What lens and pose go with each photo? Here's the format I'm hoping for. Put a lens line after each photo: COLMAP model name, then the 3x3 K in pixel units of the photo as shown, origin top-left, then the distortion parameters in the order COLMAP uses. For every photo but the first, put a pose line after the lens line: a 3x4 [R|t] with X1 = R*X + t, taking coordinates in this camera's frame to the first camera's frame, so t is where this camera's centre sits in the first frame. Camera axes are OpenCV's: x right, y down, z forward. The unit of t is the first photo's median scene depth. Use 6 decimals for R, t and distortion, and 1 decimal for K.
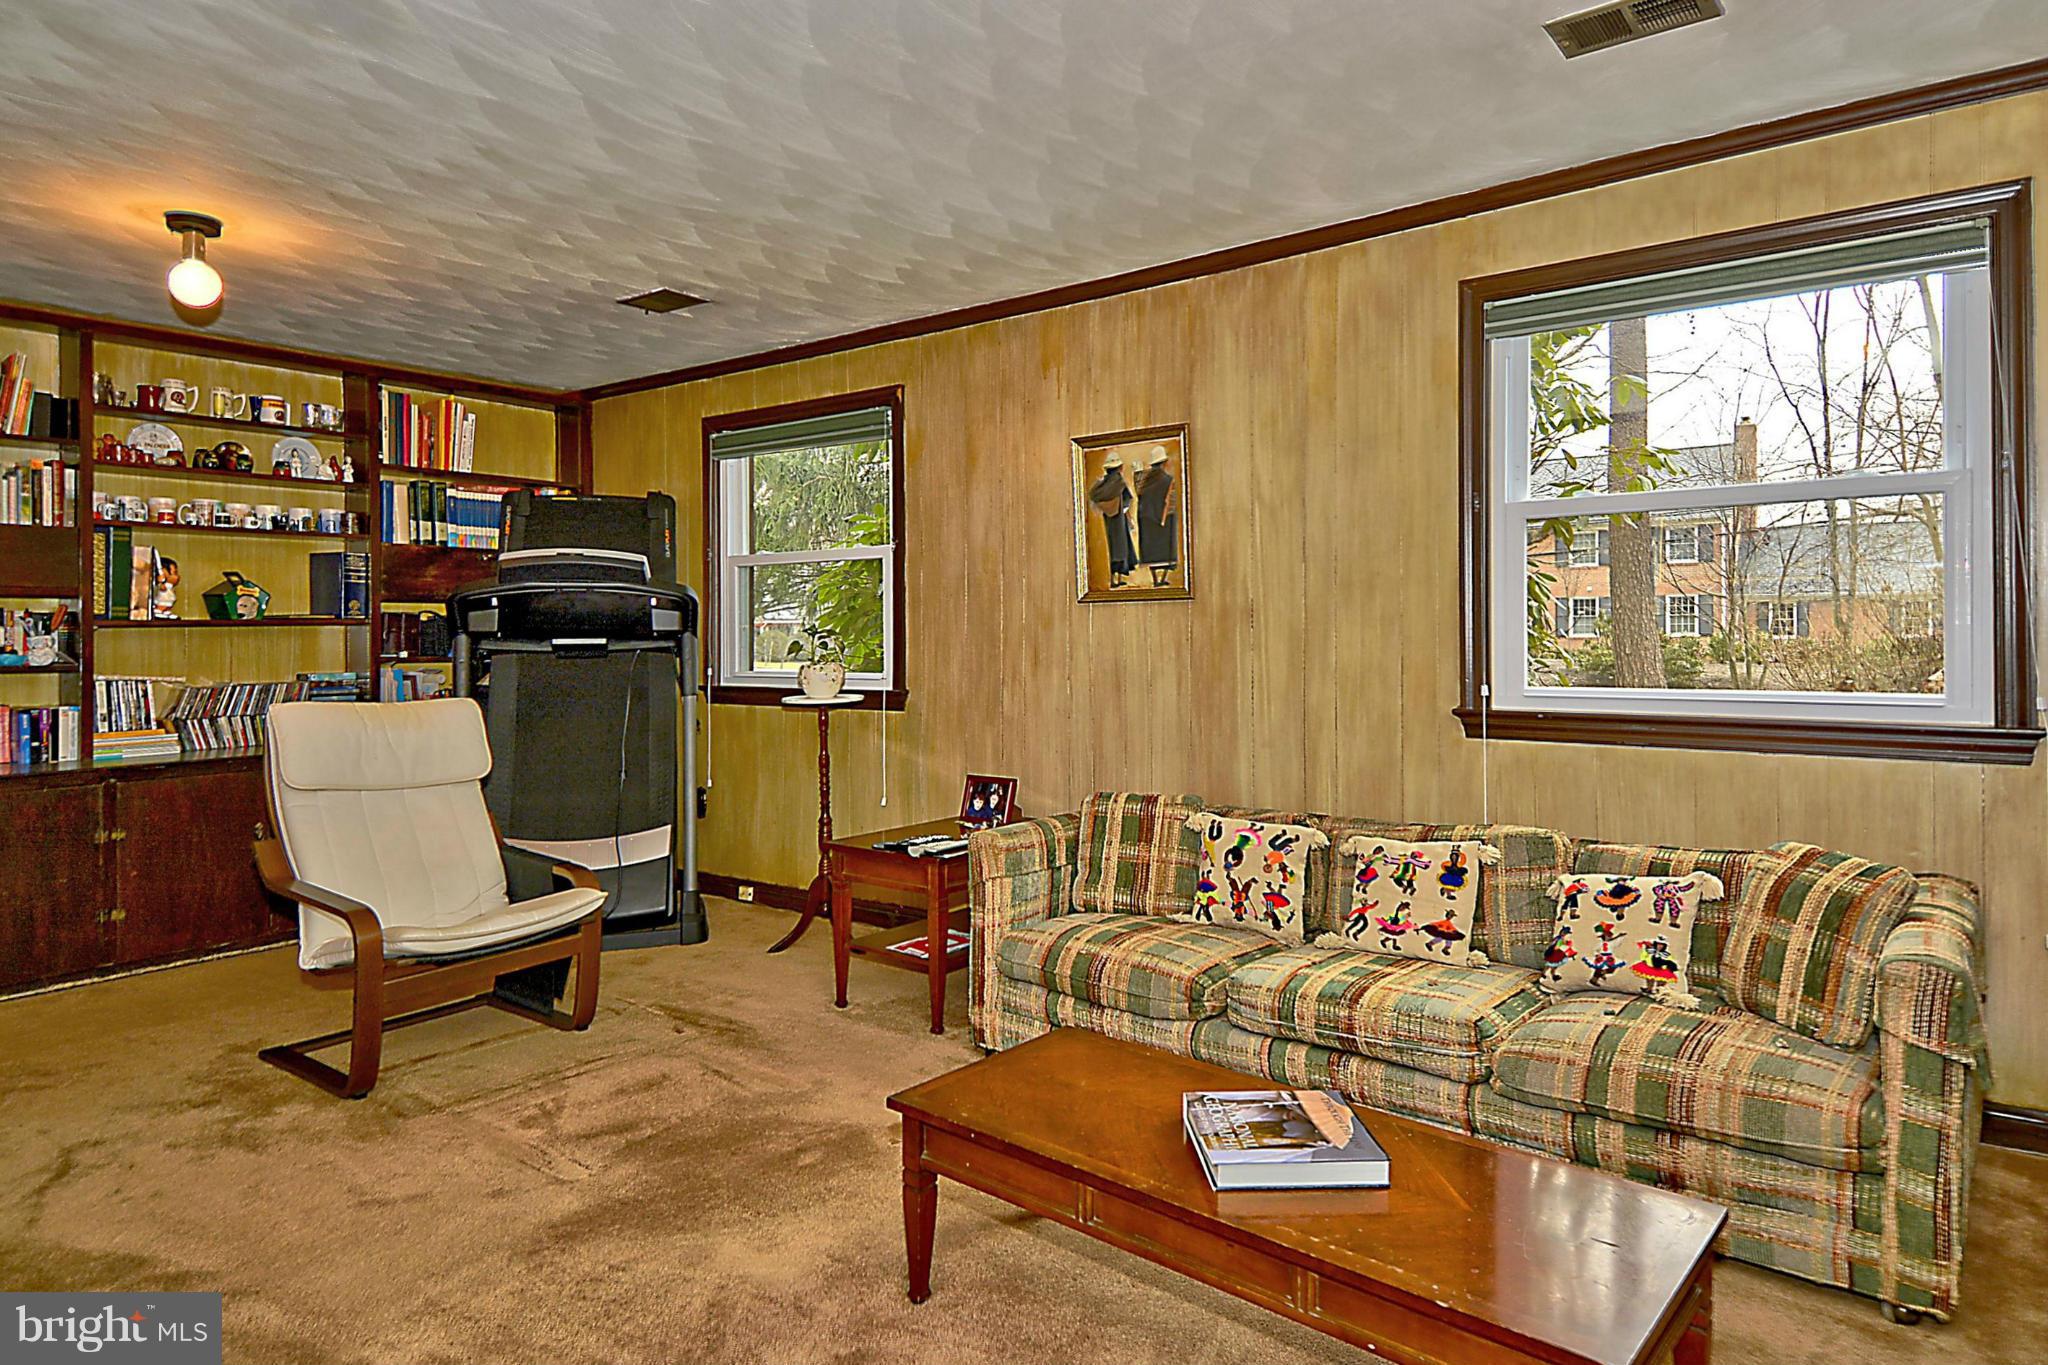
lens RADIAL K [[1246.8, 0, 1019.8], [0, 1246.8, 601.0], [0, 0, 1]] dist [0.034949, -0.000259]
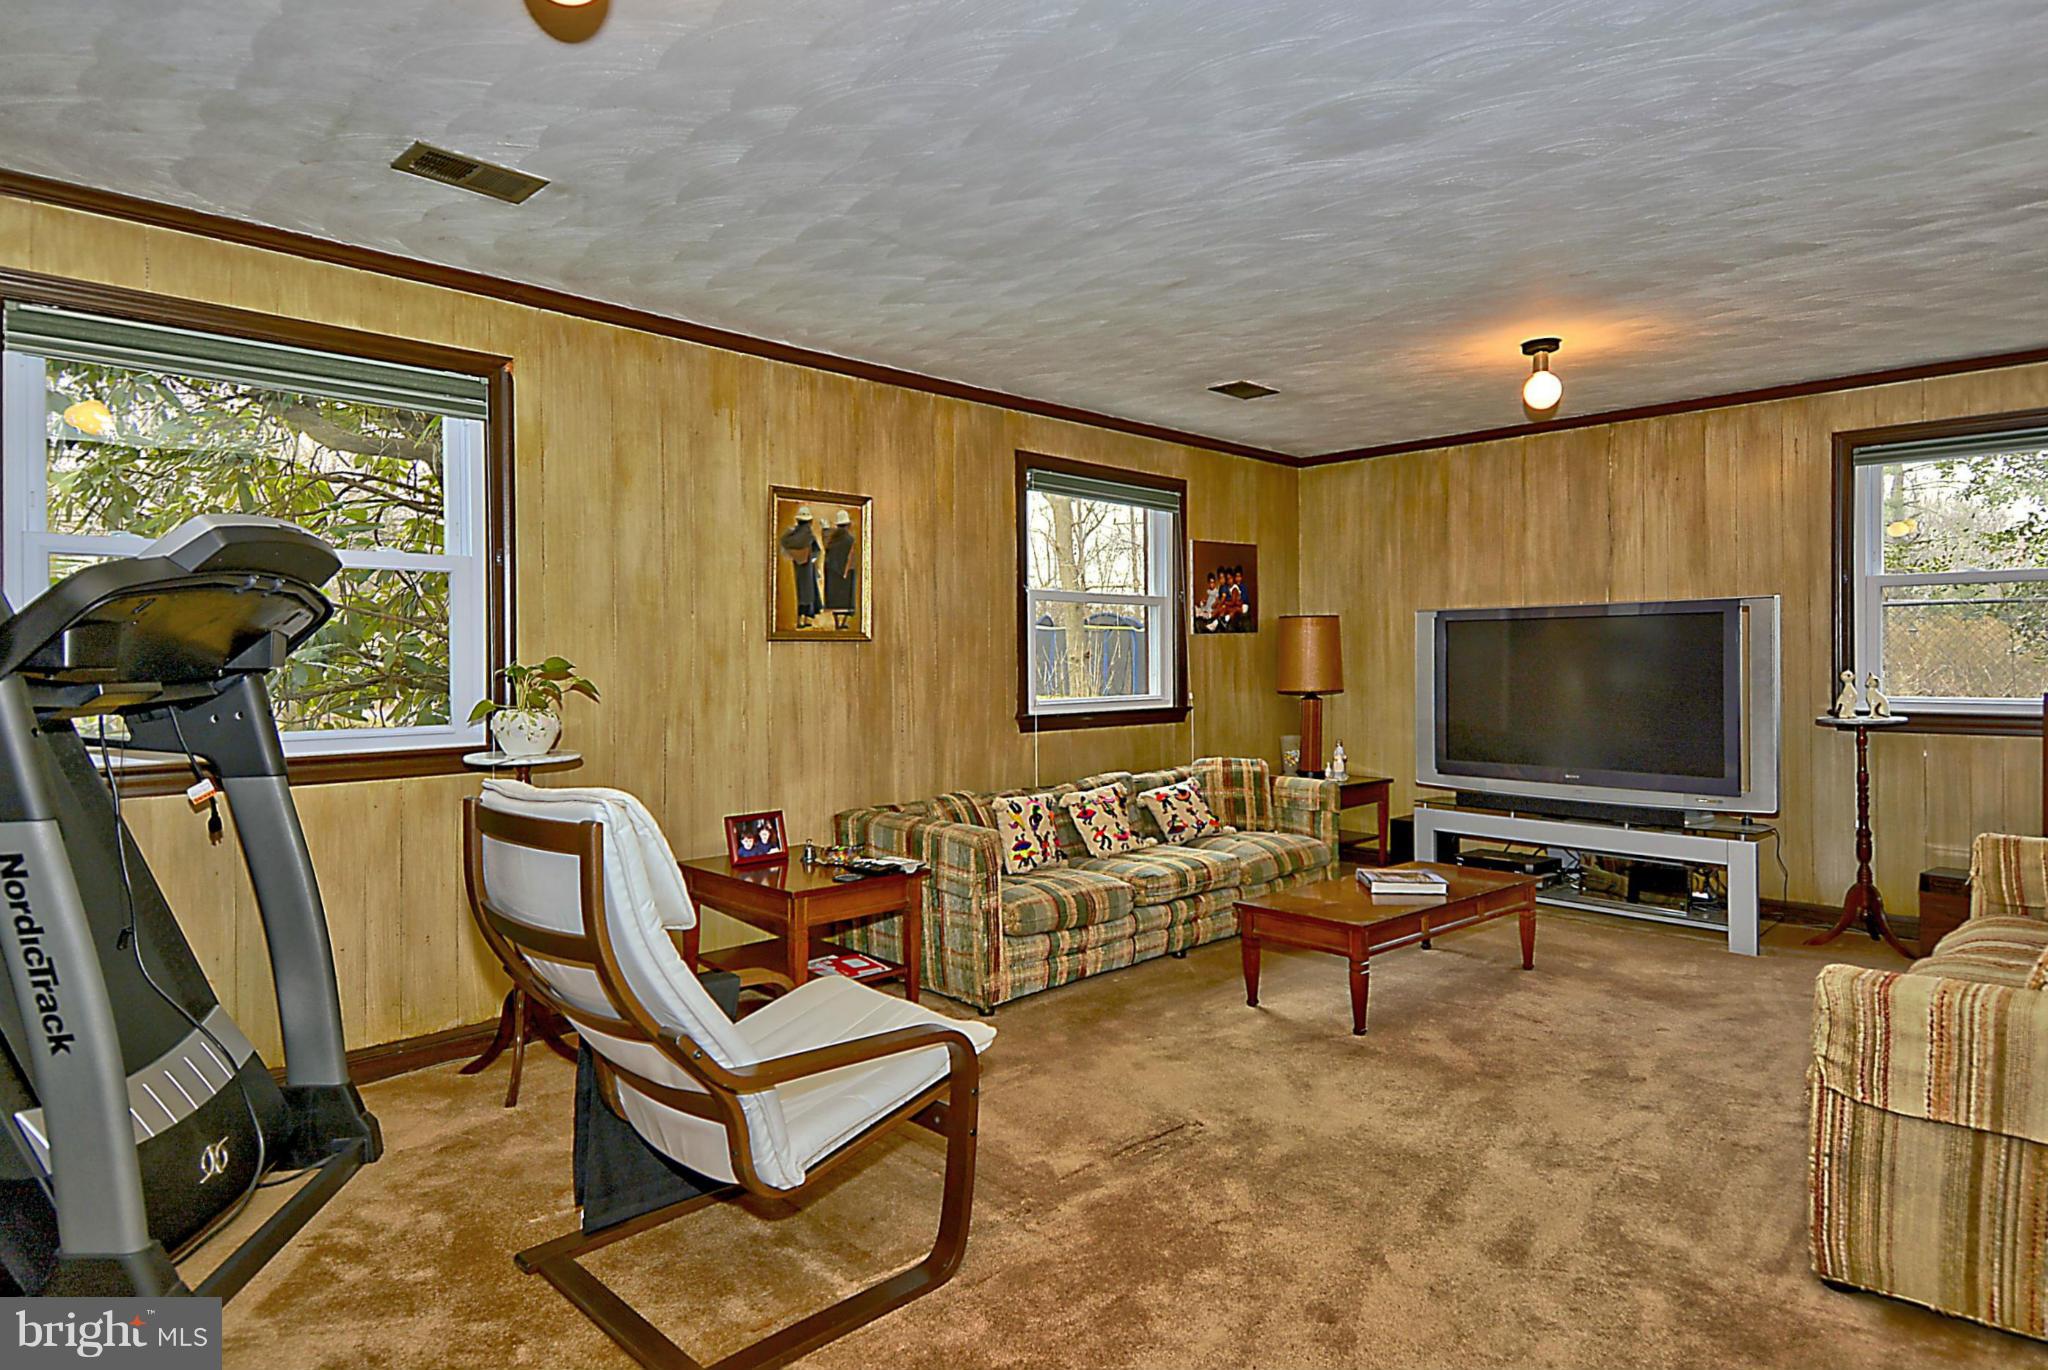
lens RADIAL K [[1136.6, 0, 1035.4], [0, 1136.6, 642.9], [0, 0, 1]] dist [0.073610, -0.060502]
pose [[0.100064, 0.034012, 0.994400, -0.920072], [-0.006780, 0.999416, -0.033501, 0.035160], [-0.994958, -0.003390, 0.100236, 0.698451]]
